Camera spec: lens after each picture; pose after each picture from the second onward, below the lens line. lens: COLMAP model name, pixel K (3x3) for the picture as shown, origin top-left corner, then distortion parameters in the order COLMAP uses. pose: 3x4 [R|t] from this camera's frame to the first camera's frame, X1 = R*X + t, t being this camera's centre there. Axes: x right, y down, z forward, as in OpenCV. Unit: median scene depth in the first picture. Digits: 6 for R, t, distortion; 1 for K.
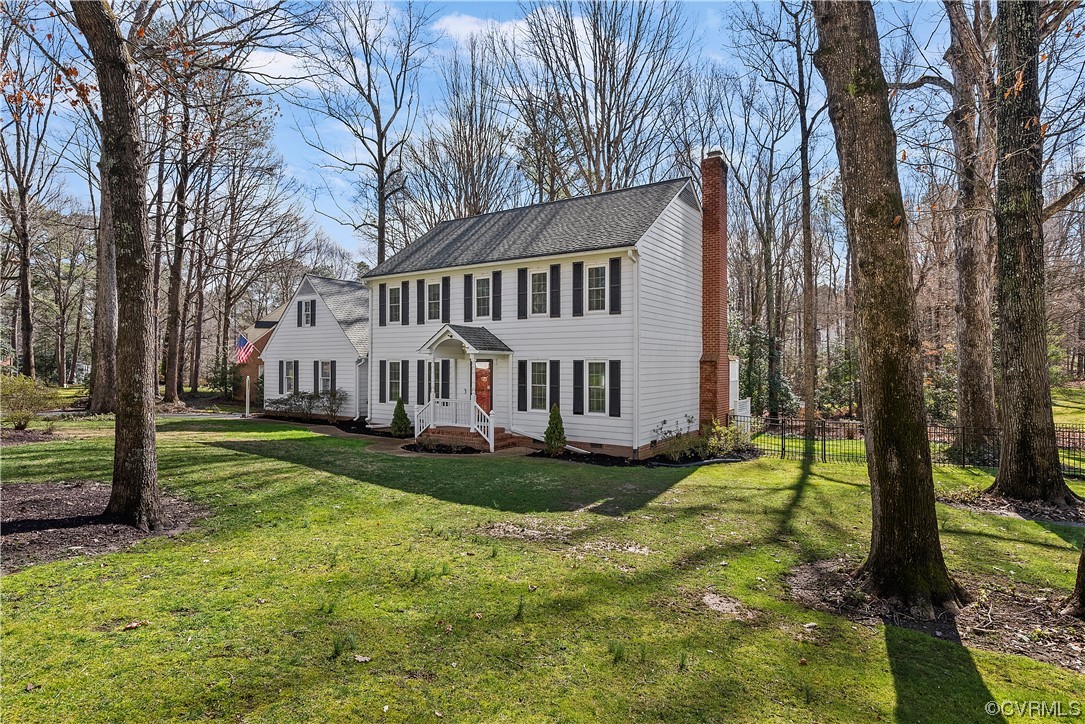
lens RADIAL K [[502.2, 0, 570.8], [0, 502.2, 371.8], [0, 0, 1]] dist [0.031293, 0.000032]
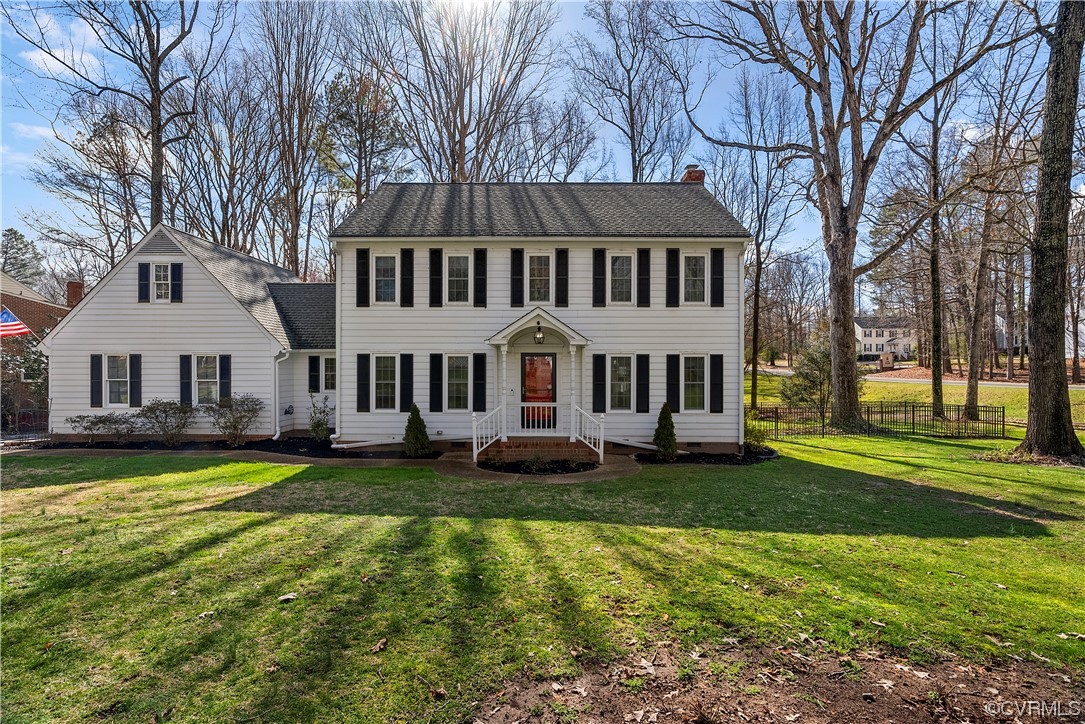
lens RADIAL K [[469.7, 0, 542.5], [0, 469.7, 362.0], [0, 0, 1]] dist [0.011554, -0.000146]
pose [[0.874925, -0.008513, 0.484184, -0.560319], [0.010420, 0.999945, -0.001250, -0.009242], [-0.484146, 0.006139, 0.874965, 0.324965]]
